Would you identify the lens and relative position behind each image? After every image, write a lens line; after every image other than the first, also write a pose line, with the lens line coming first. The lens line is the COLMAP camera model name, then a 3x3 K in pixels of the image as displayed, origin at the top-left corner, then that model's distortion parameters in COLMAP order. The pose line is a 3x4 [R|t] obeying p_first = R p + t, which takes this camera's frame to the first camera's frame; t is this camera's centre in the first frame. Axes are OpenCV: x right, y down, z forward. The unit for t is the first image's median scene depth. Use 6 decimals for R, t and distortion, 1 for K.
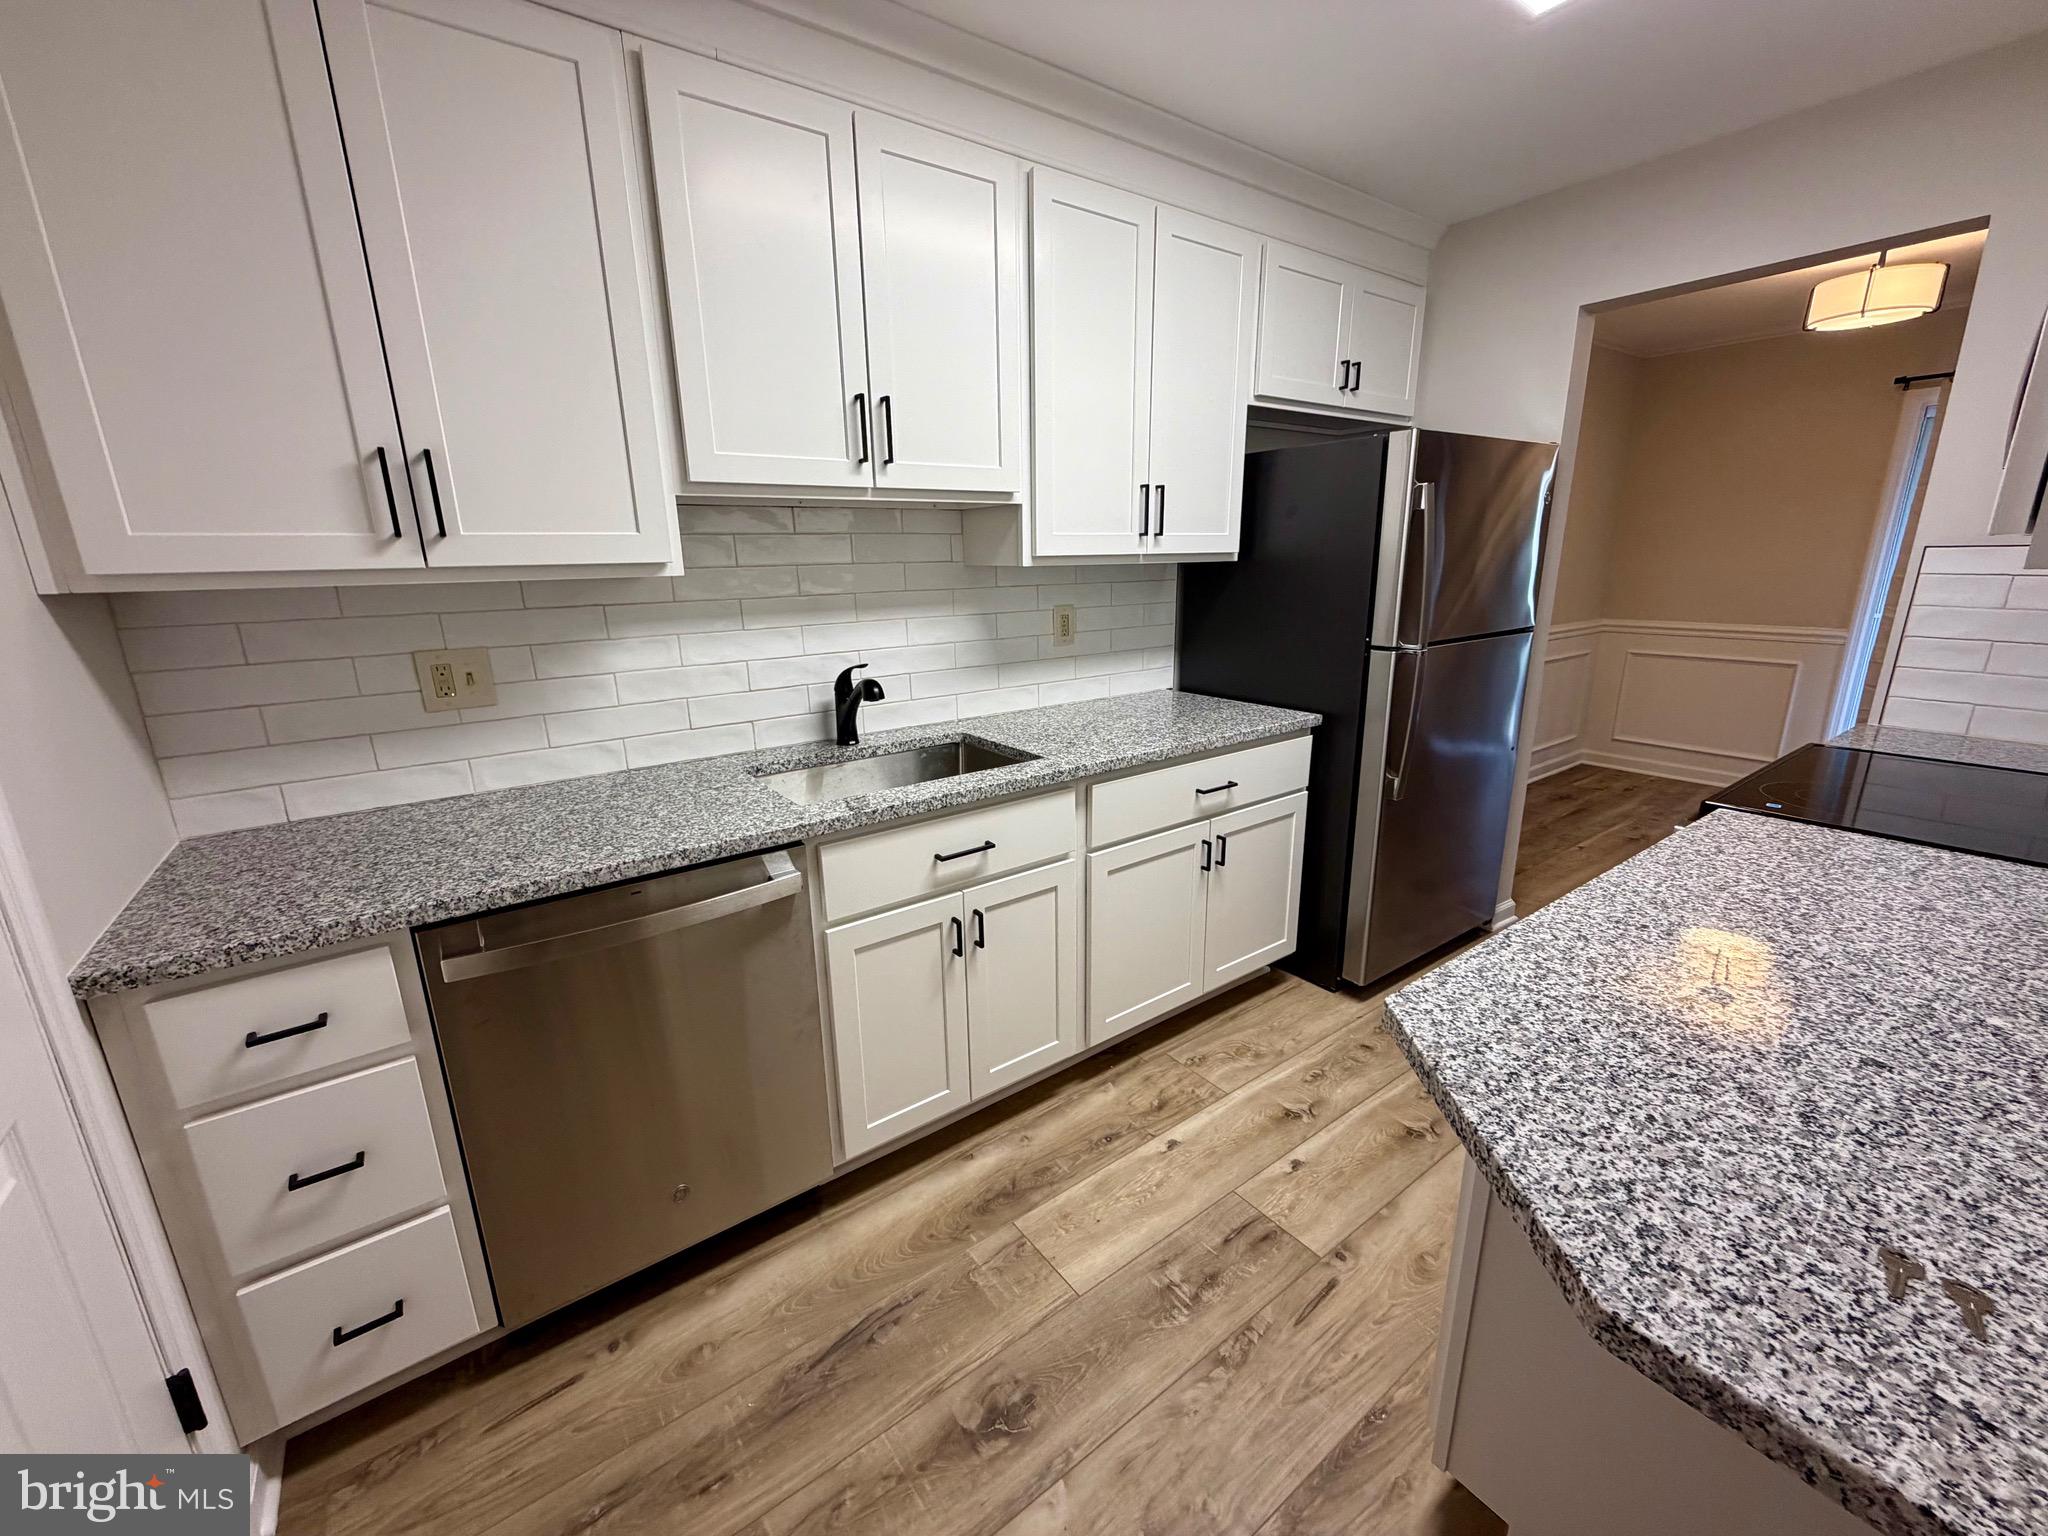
lens RADIAL K [[817.1, 0, 1024.0], [0, 817.1, 768.0], [0, 0, 1]] dist [0.003703, -0.000191]
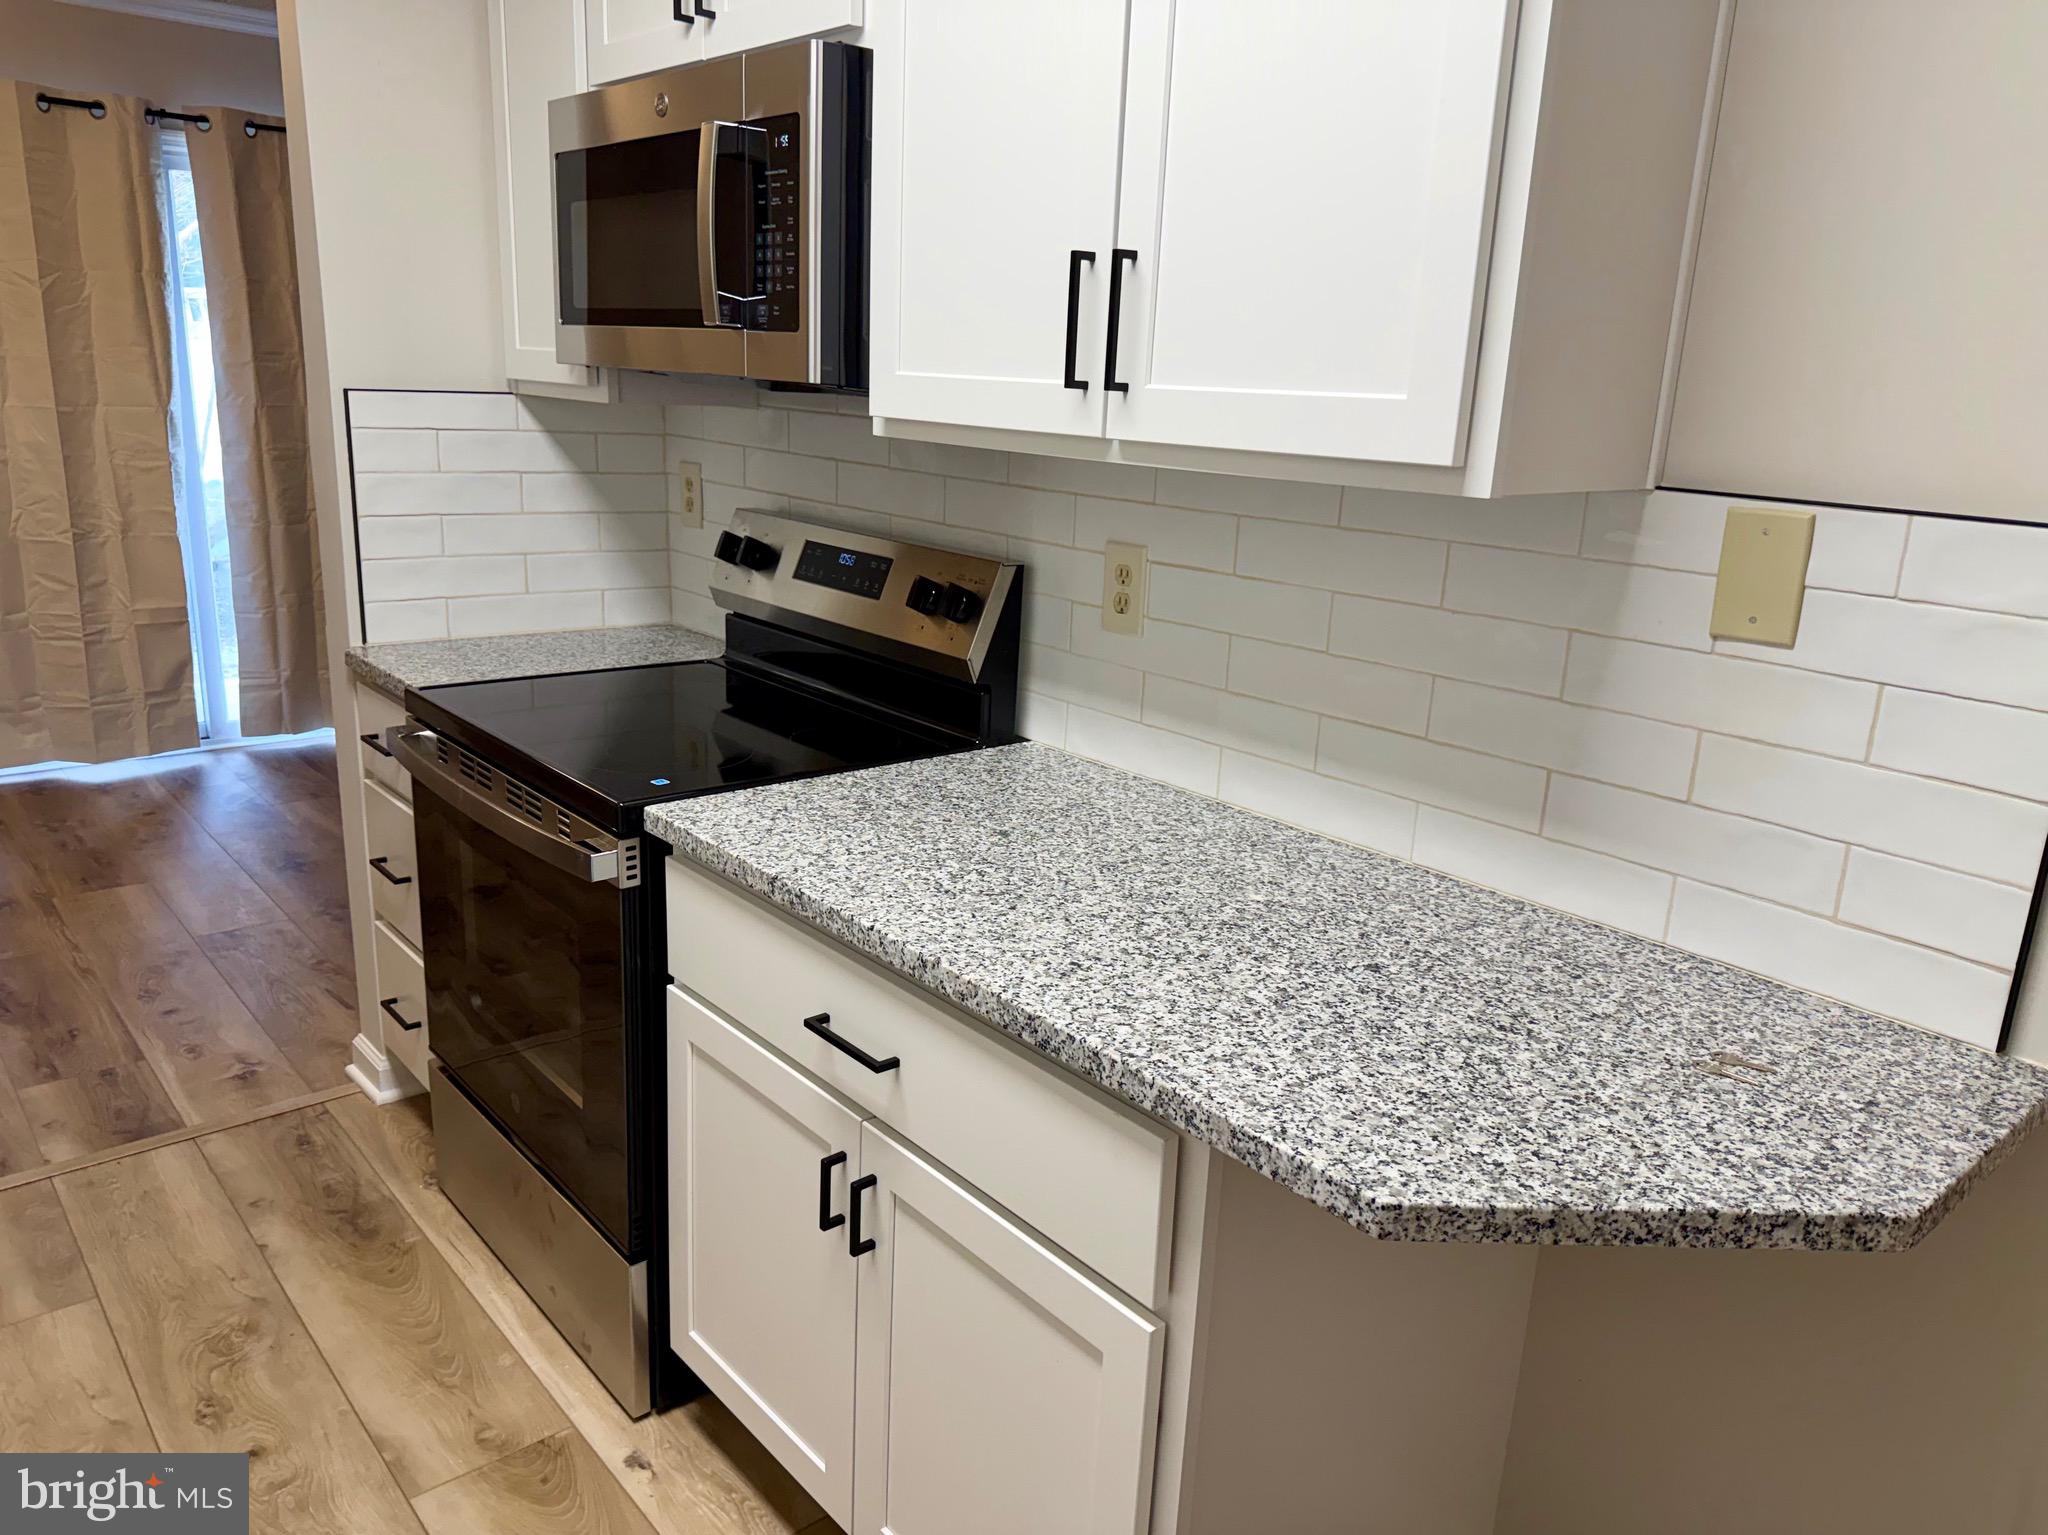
lens RADIAL K [[1420.4, 0, 1024.0], [0, 1420.4, 767.5], [0, 0, 1]] dist [0.068803, -0.167734]
pose [[-0.065783, -0.247596, 0.966628, -0.223761], [0.216650, 0.942073, 0.256050, -0.160957], [-0.974031, 0.226263, -0.008330, 0.525567]]
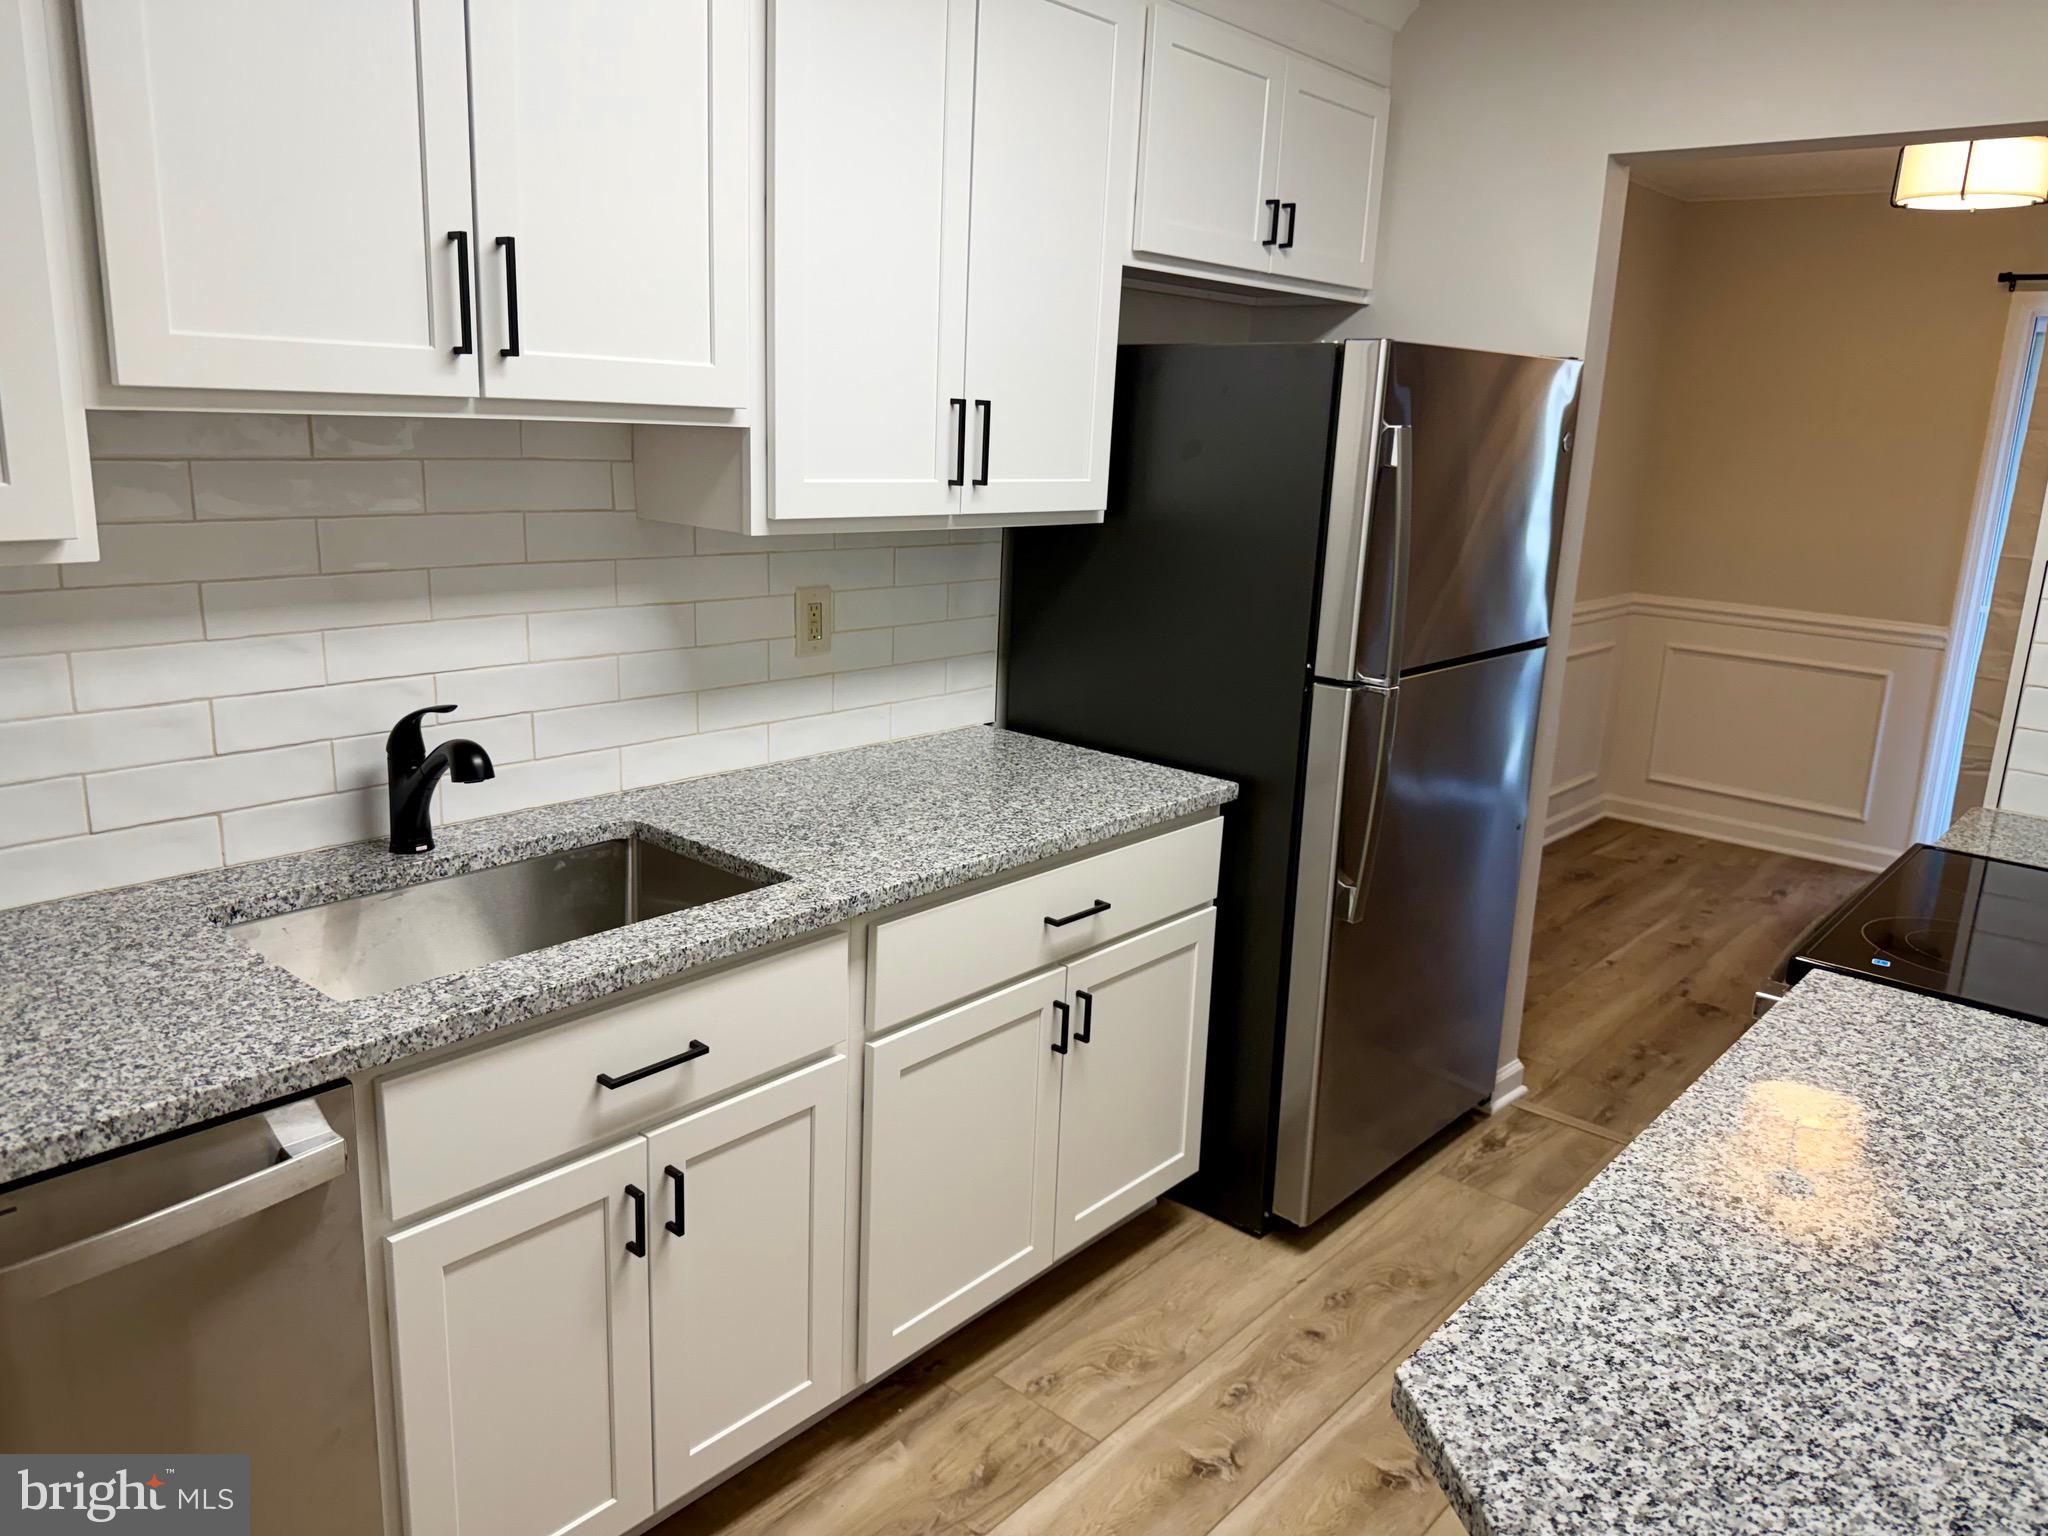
lens RADIAL K [[1458.9, 0, 1031.1], [0, 1458.9, 753.9], [0, 0, 1]] dist [0.005743, -0.007447]
pose [[0.973624, 0.005429, 0.228096, -0.042822], [-0.000063, 0.999723, -0.023528, -0.075014], [-0.228161, 0.022893, 0.973354, -0.023260]]
